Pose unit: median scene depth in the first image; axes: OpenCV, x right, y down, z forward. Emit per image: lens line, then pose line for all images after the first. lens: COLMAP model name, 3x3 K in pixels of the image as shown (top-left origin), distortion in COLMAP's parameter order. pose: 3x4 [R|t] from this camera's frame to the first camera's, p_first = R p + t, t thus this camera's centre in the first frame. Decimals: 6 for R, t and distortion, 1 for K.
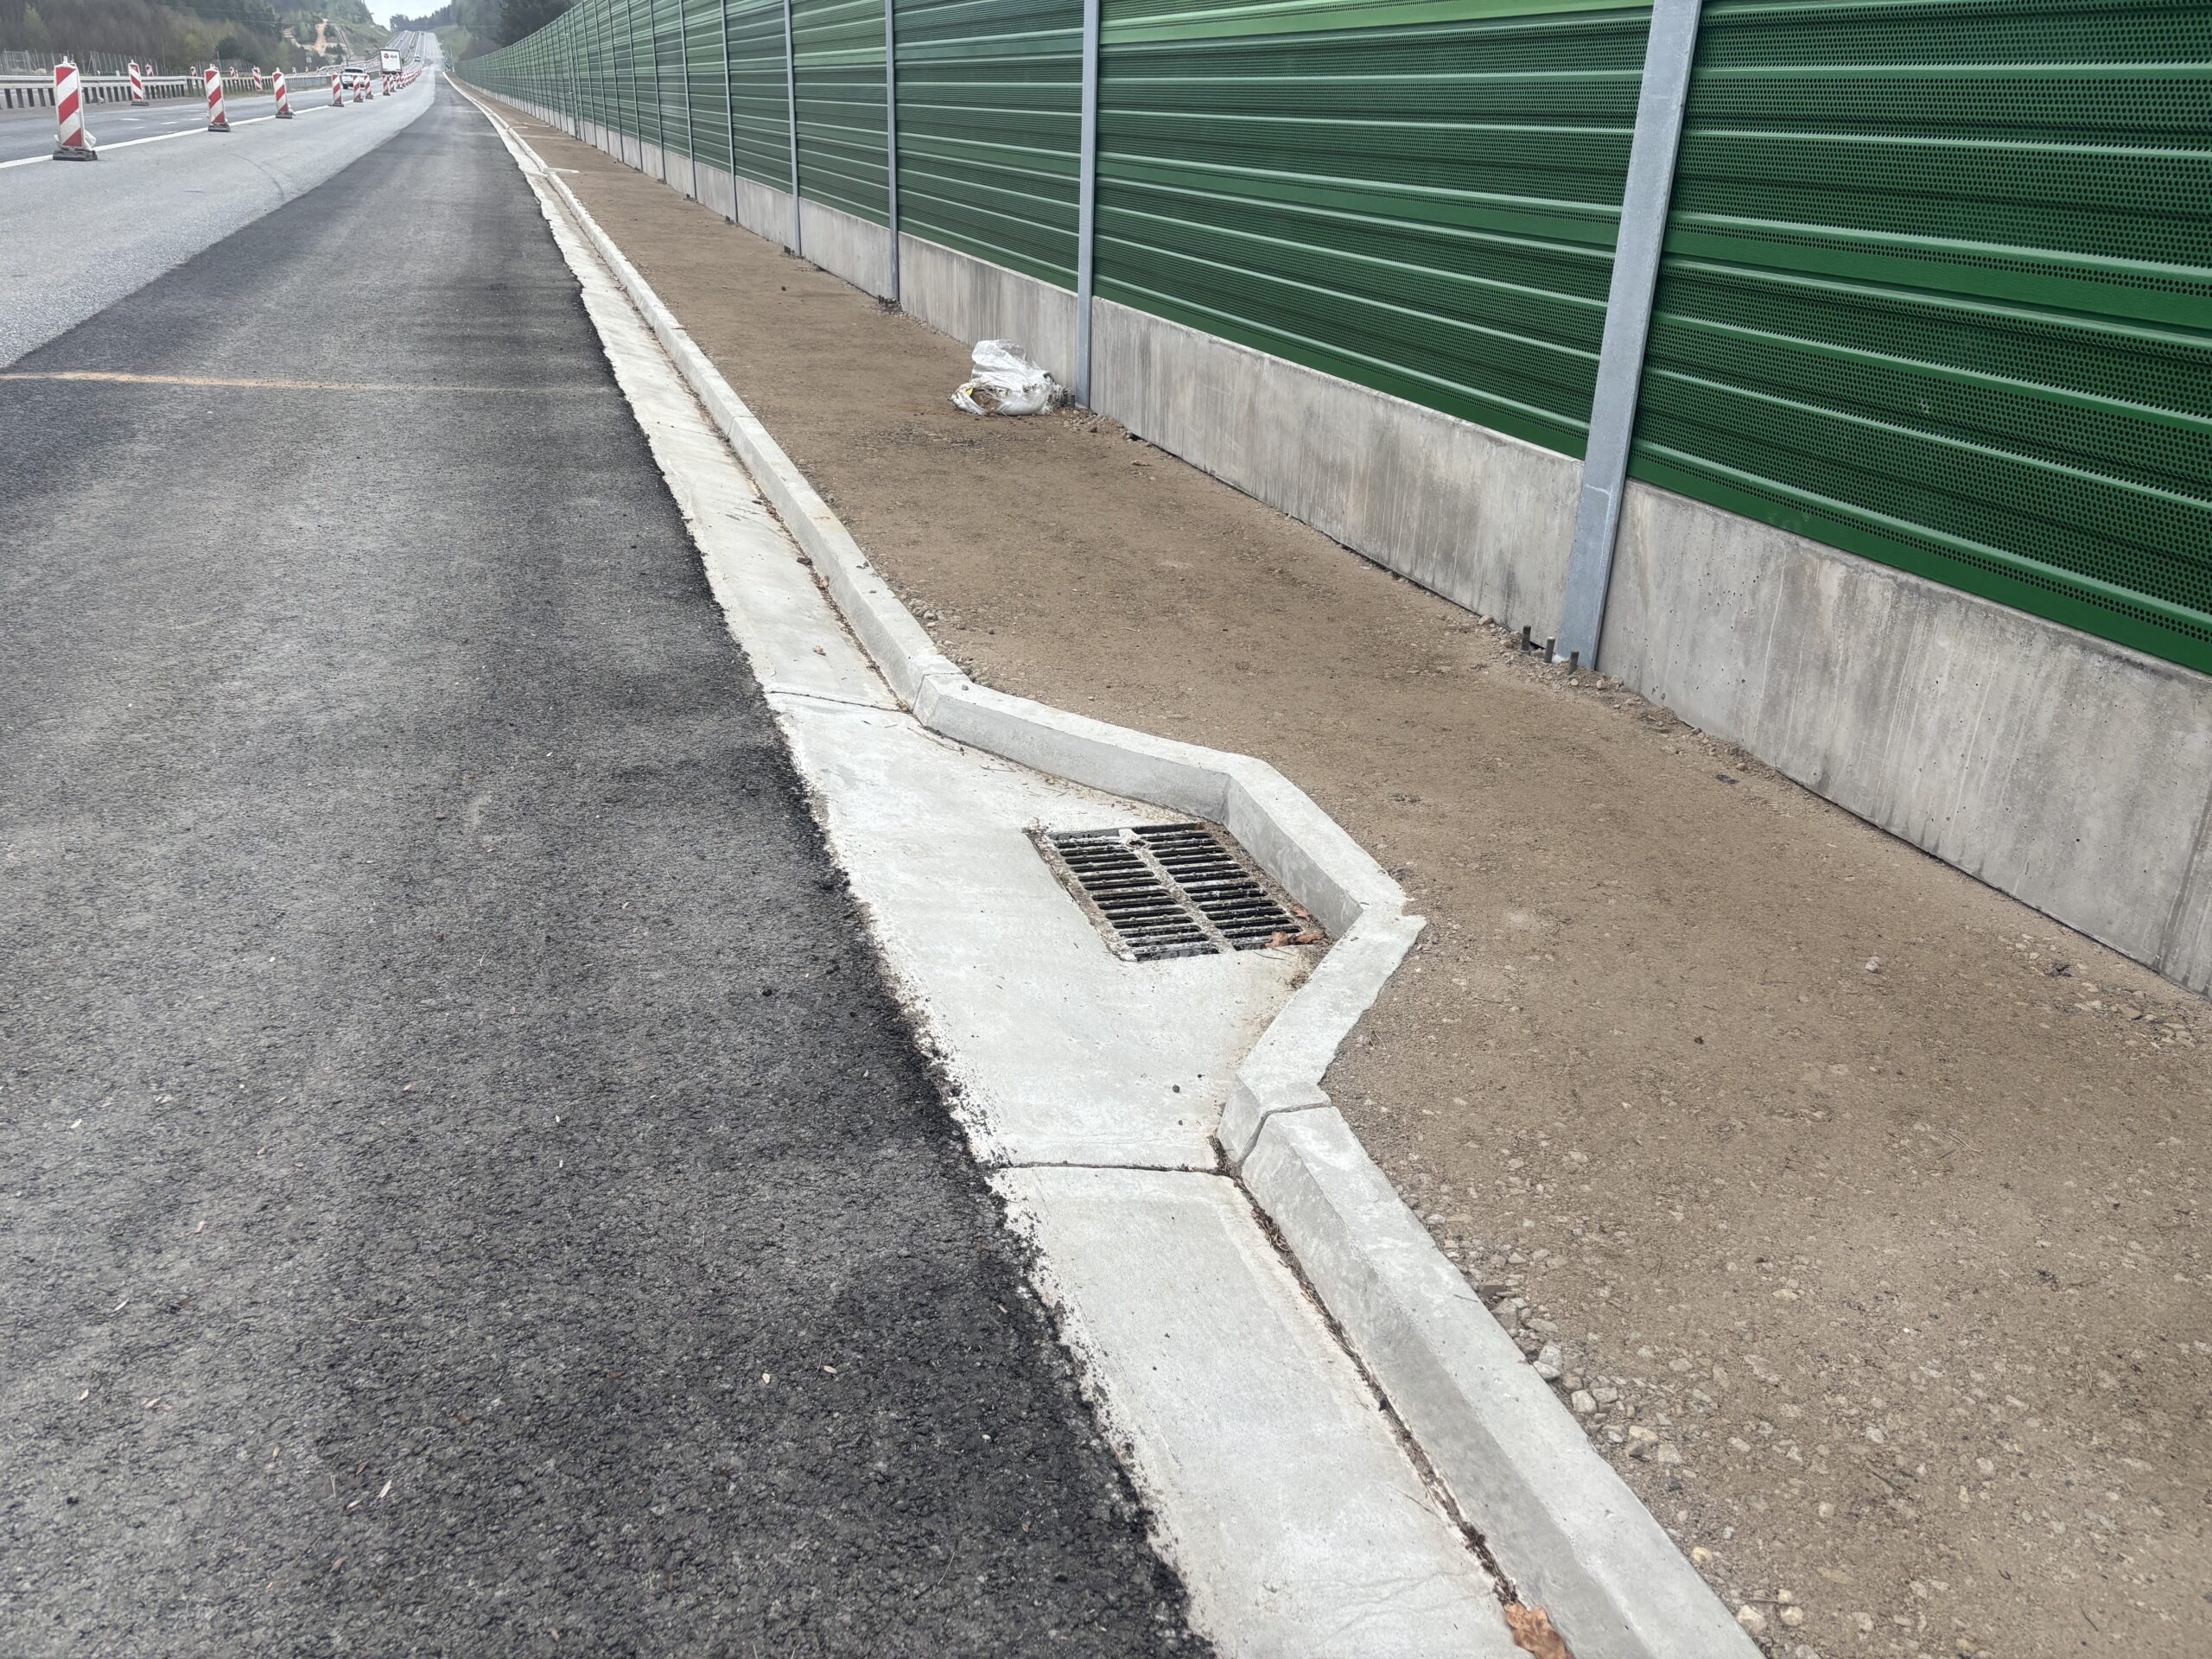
lens RADIAL K [[1655.8, 0, 1106.0], [0, 1655.8, 829.5], [0, 0, 1]] dist [0.057200, -0.041896]
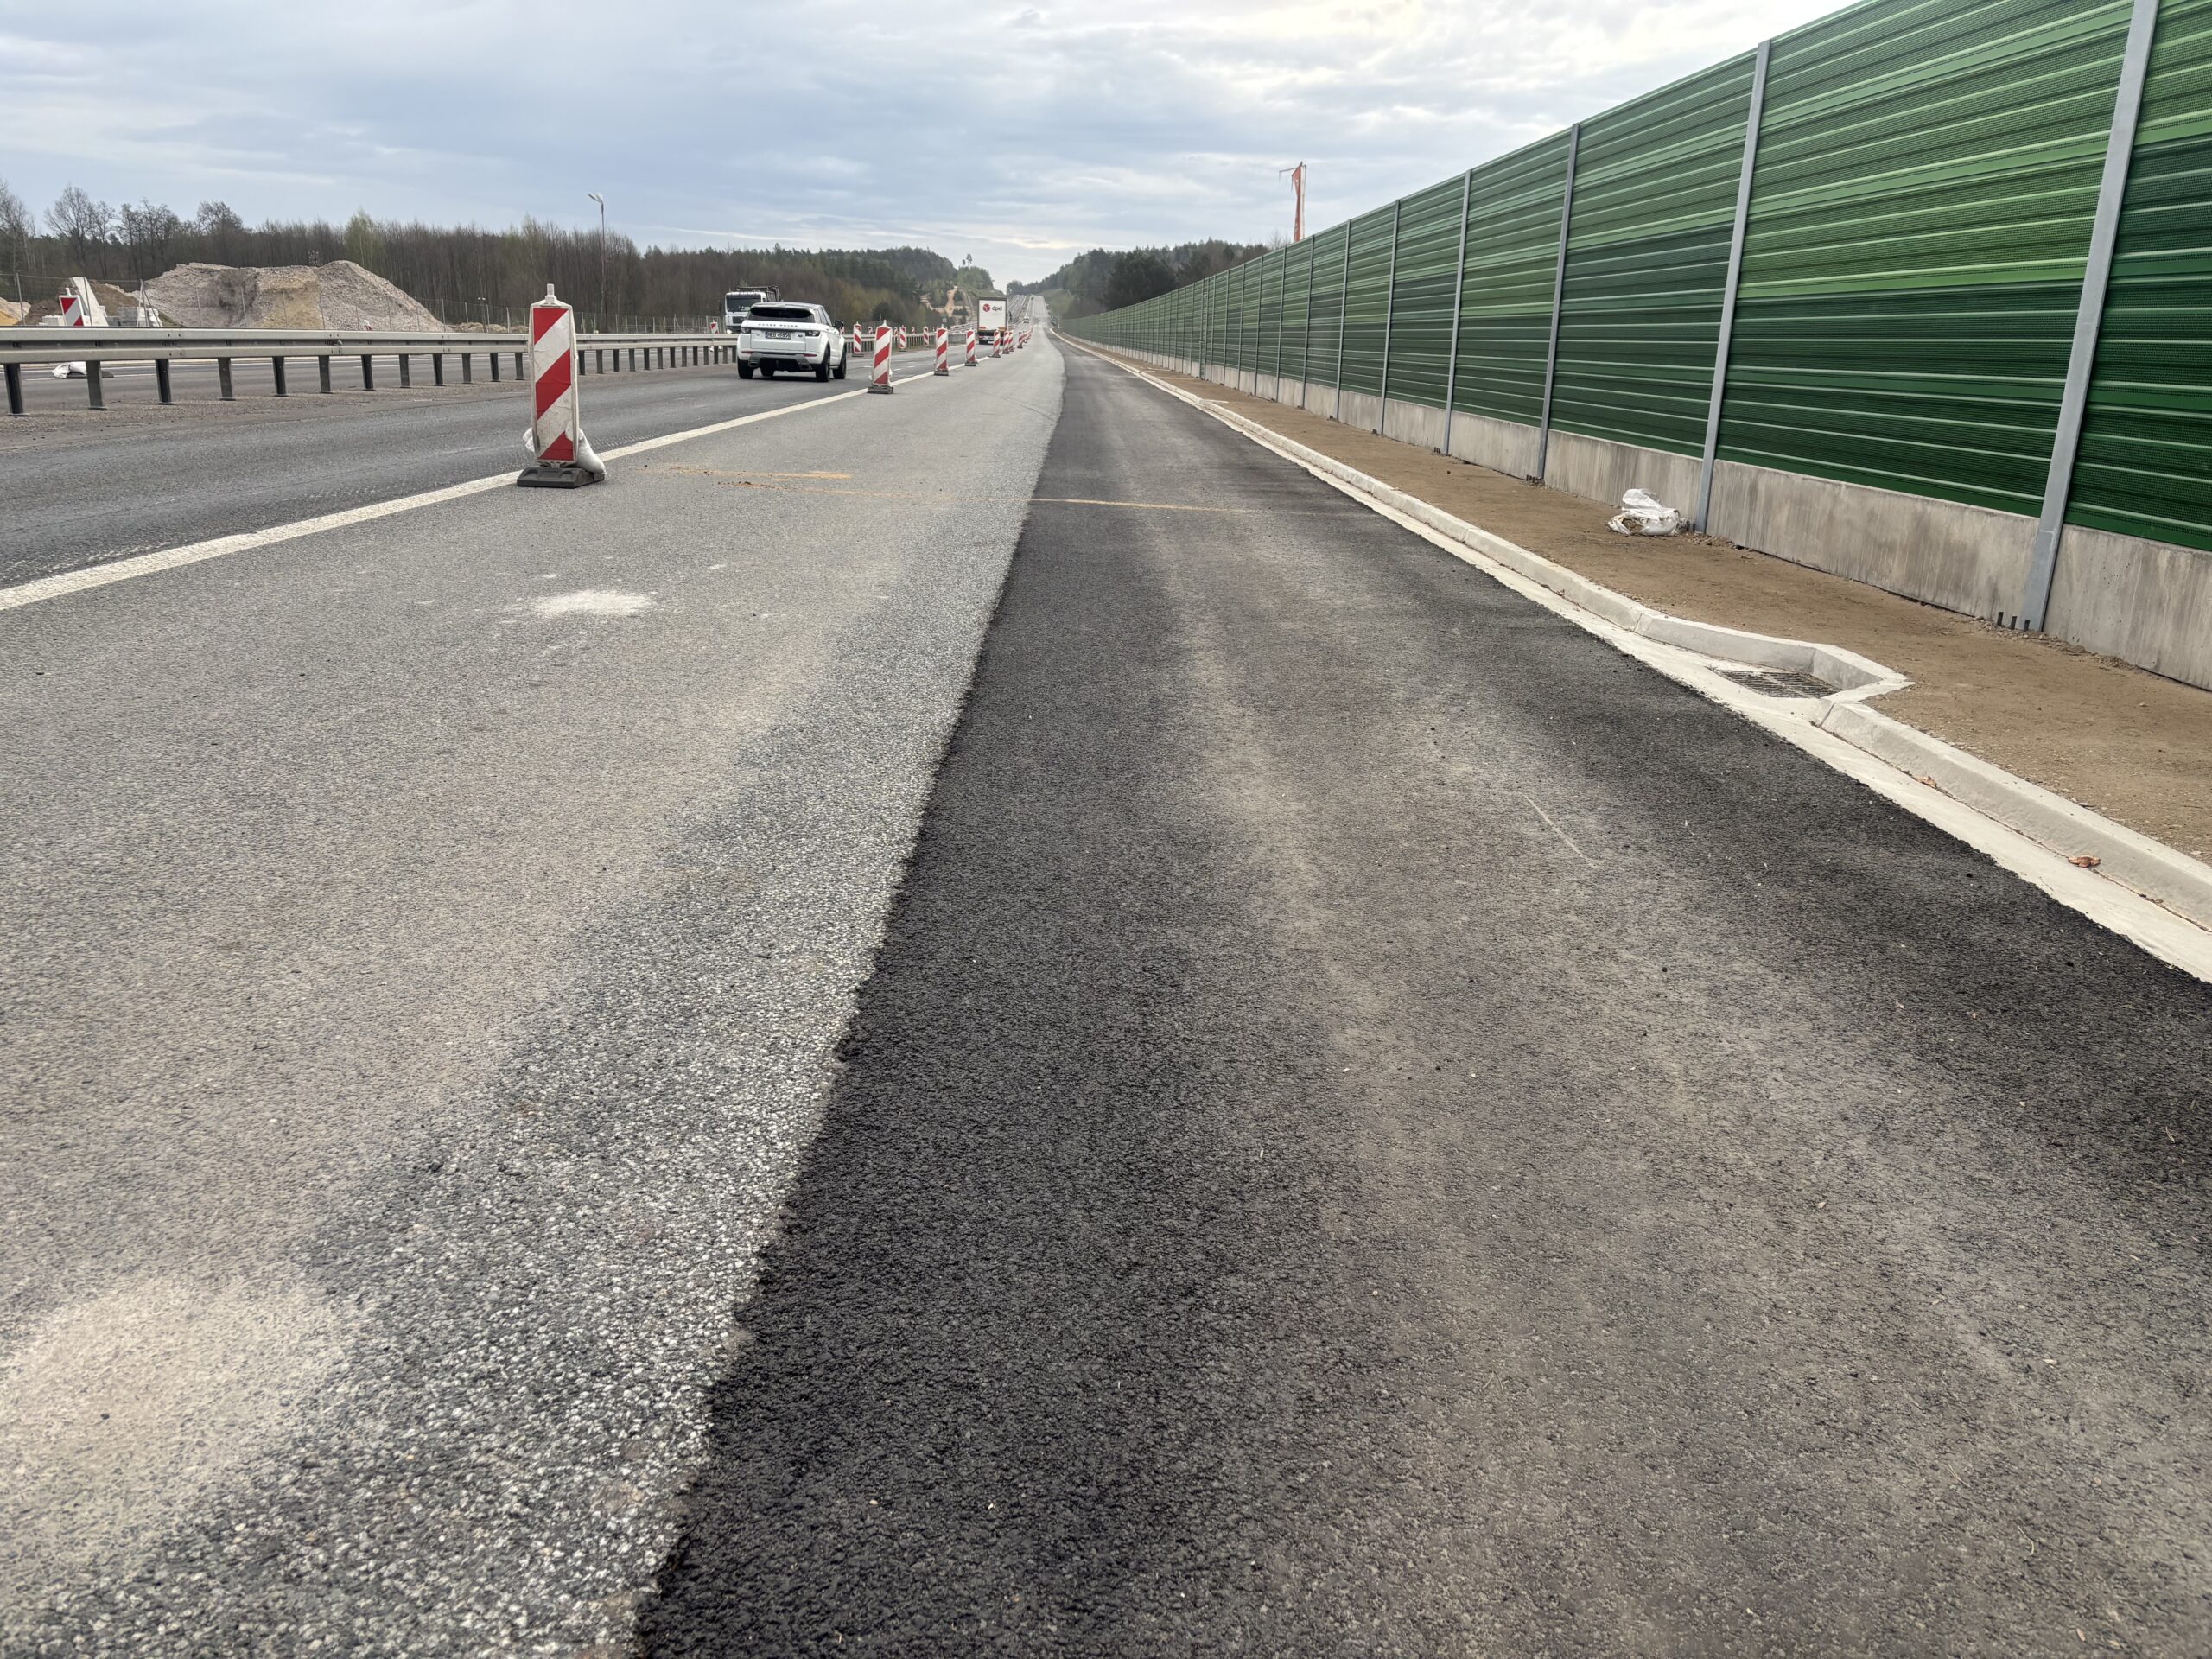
lens RADIAL K [[1655.8, 0, 1106.0], [0, 1655.8, 829.5], [0, 0, 1]] dist [0.057200, -0.041896]
pose [[0.952152, 0.081300, -0.294612, -0.091899], [-0.118687, 0.986674, -0.111304, 0.364436], [0.281637, 0.140945, 0.949113, -0.801969]]
